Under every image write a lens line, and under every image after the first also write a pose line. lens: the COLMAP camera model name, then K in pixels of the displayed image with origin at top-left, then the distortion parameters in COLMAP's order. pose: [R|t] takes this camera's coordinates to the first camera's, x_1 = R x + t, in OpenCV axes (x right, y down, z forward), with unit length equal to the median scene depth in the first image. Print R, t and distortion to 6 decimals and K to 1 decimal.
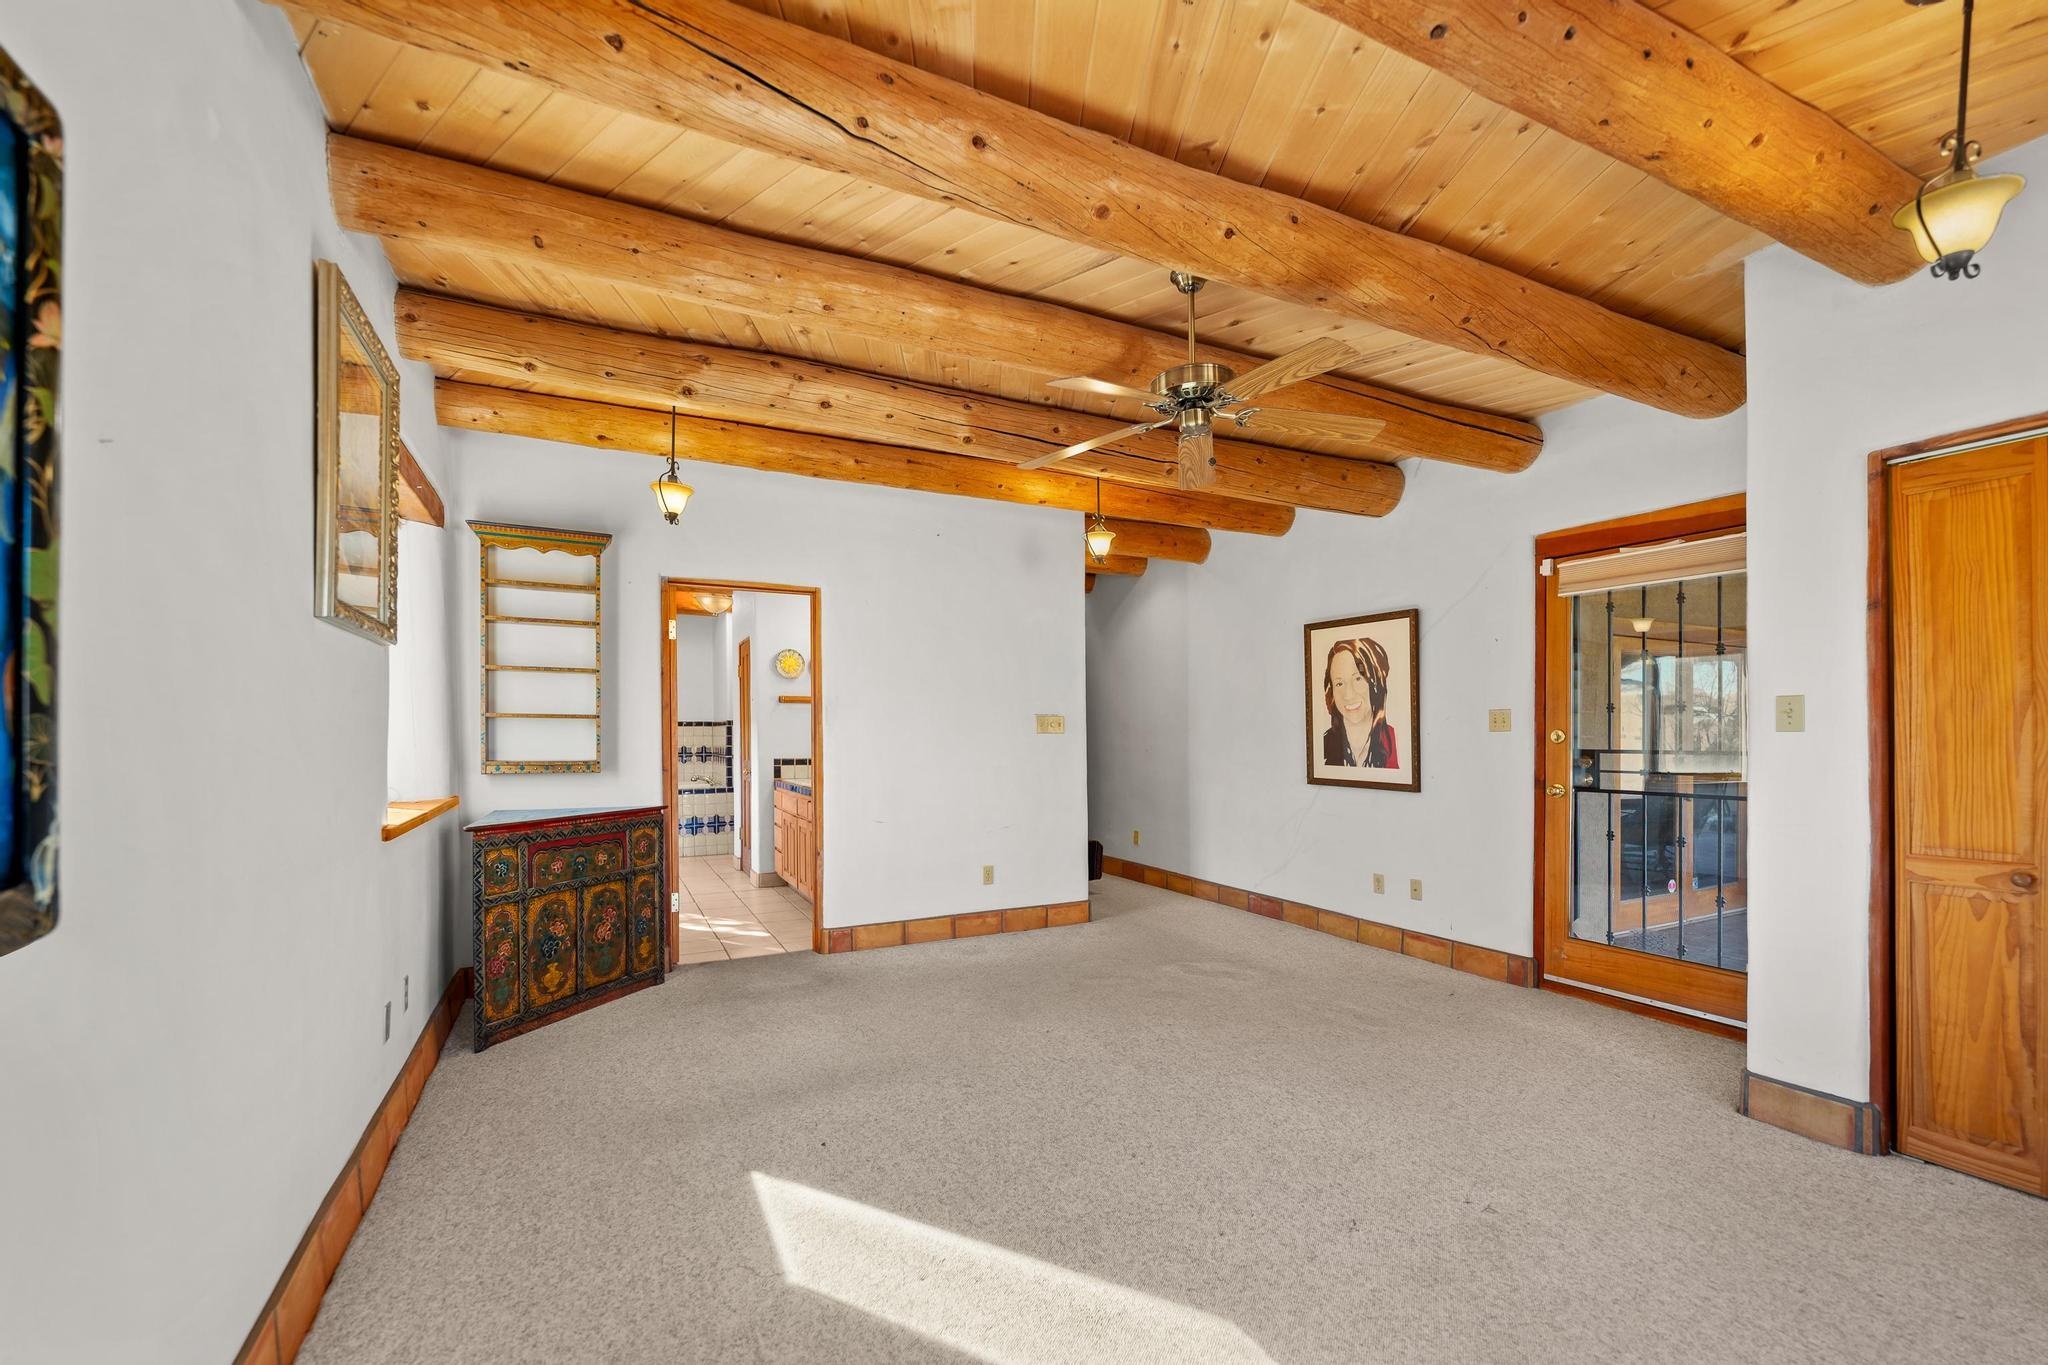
lens RADIAL K [[828.7, 0, 1005.4], [0, 828.7, 757.8], [0, 0, 1]] dist [-0.001327, -0.000212]
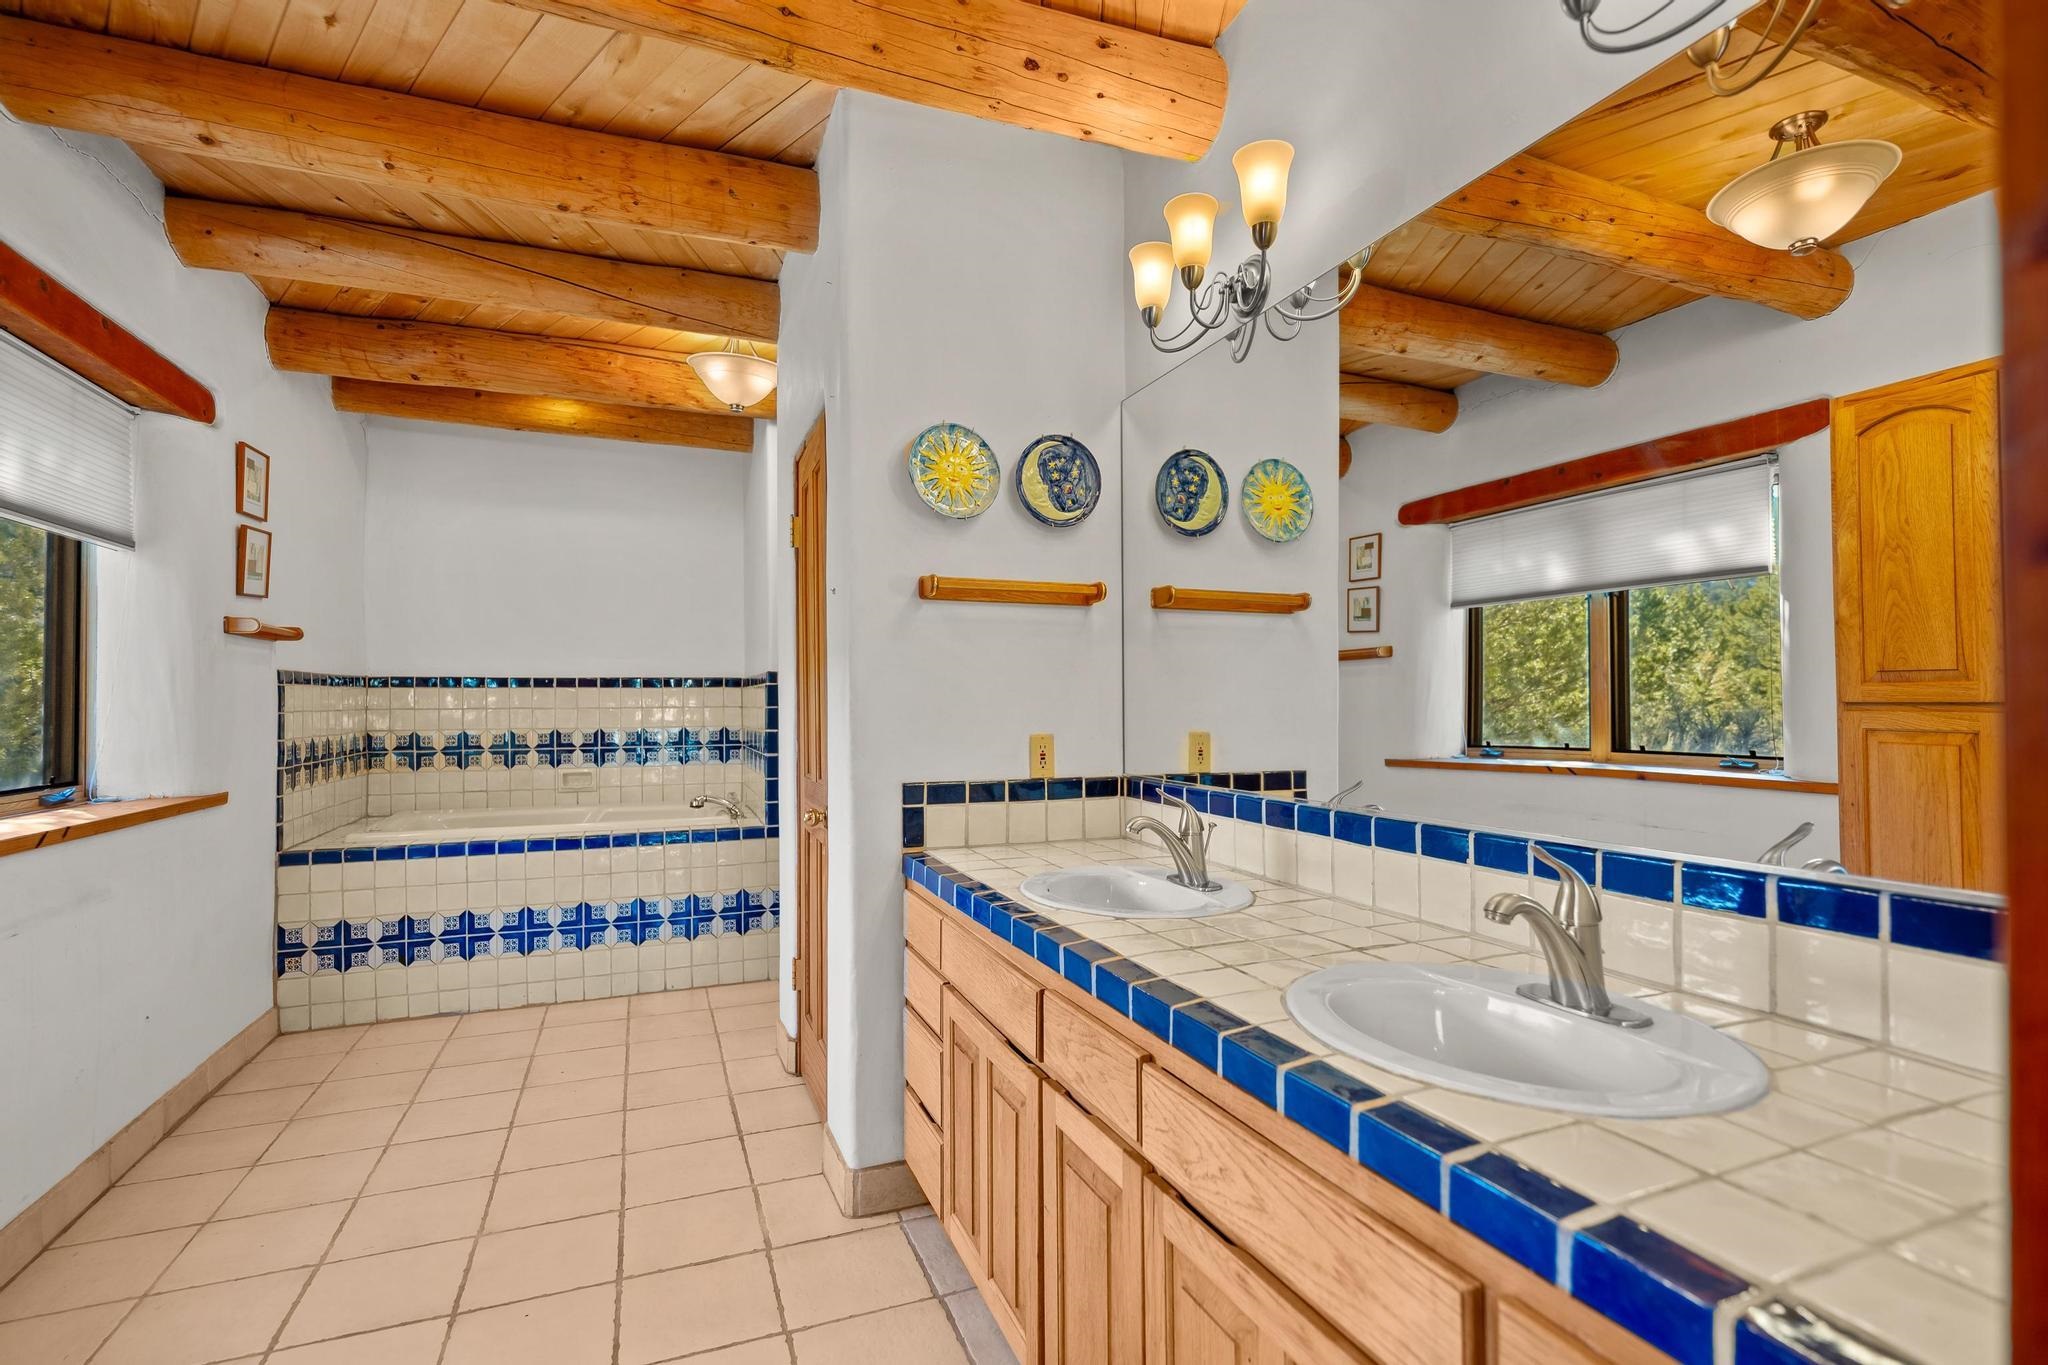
lens RADIAL K [[957.3, 0, 1023.4], [0, 957.3, 688.7], [0, 0, 1]] dist [0.000731, 0.000022]
pose [[0.996802, -0.011108, -0.079134, -0.161938], [0.007935, 0.999156, -0.040300, -0.014881], [0.079515, 0.039544, 0.996049, 0.510574]]
